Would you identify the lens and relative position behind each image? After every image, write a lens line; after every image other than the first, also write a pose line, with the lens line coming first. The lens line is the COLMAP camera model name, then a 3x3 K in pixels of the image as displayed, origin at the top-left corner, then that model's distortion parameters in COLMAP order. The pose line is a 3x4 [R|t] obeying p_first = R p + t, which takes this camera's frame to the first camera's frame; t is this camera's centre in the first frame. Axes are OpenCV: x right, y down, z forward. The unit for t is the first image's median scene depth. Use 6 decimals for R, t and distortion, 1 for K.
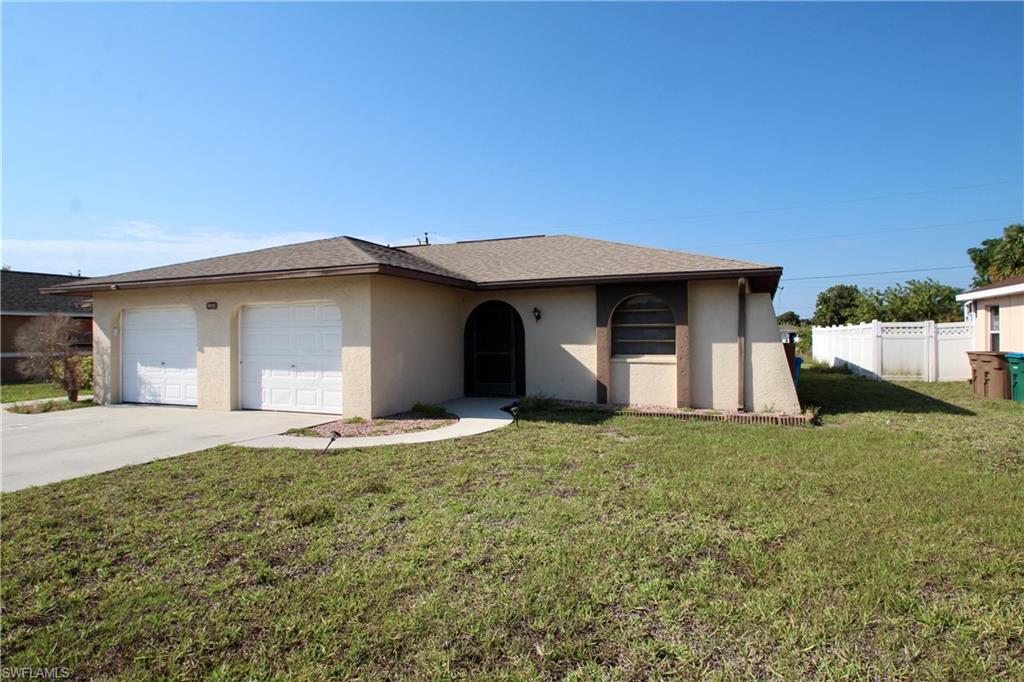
lens RADIAL K [[577.5, 0, 512.0], [0, 577.5, 341.0], [0, 0, 1]] dist [-0.019746, -0.000136]
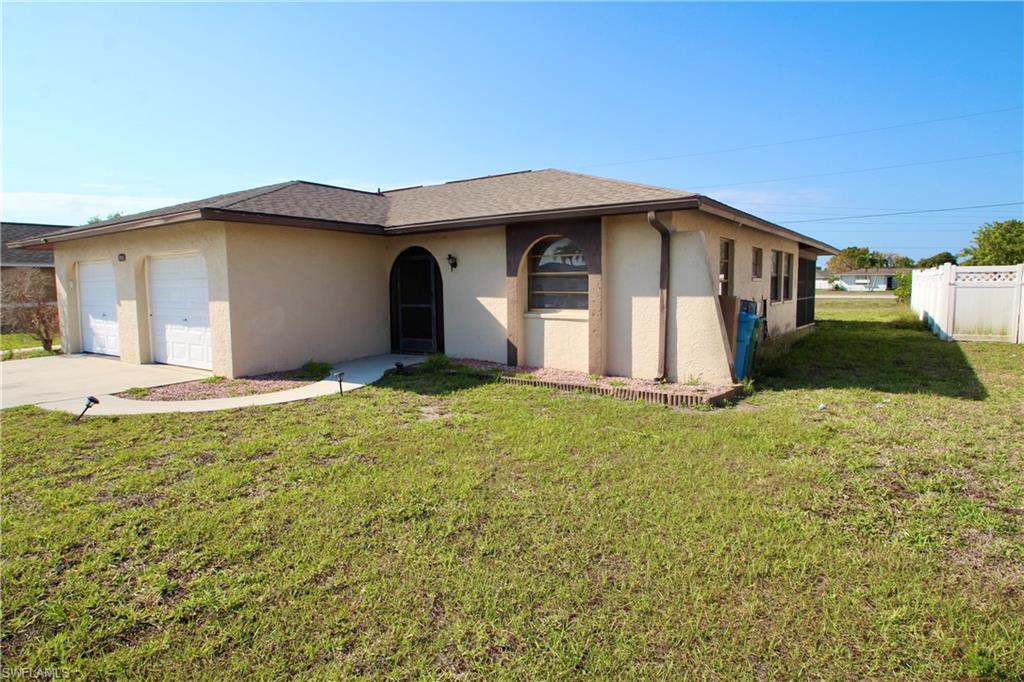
lens RADIAL K [[577.5, 0, 512.0], [0, 577.5, 341.0], [0, 0, 1]] dist [-0.019746, -0.000136]
pose [[0.978298, 0.015955, -0.206587, 0.335608], [0.003389, 0.995665, 0.092946, -0.008193], [0.207175, -0.091629, 0.974004, 0.172287]]
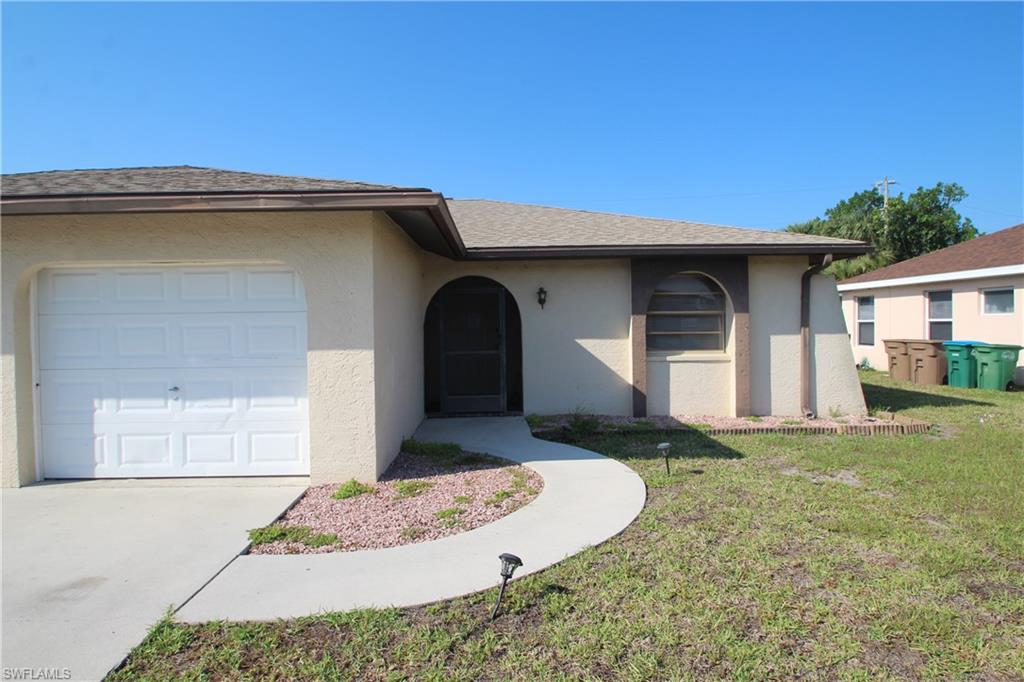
lens RADIAL K [[577.5, 0, 512.0], [0, 577.5, 341.0], [0, 0, 1]] dist [-0.019746, -0.000136]
pose [[0.910668, -0.016133, 0.412824, -0.304975], [0.009066, 0.999777, 0.019074, -0.006230], [-0.413040, -0.013627, 0.910611, 0.394587]]
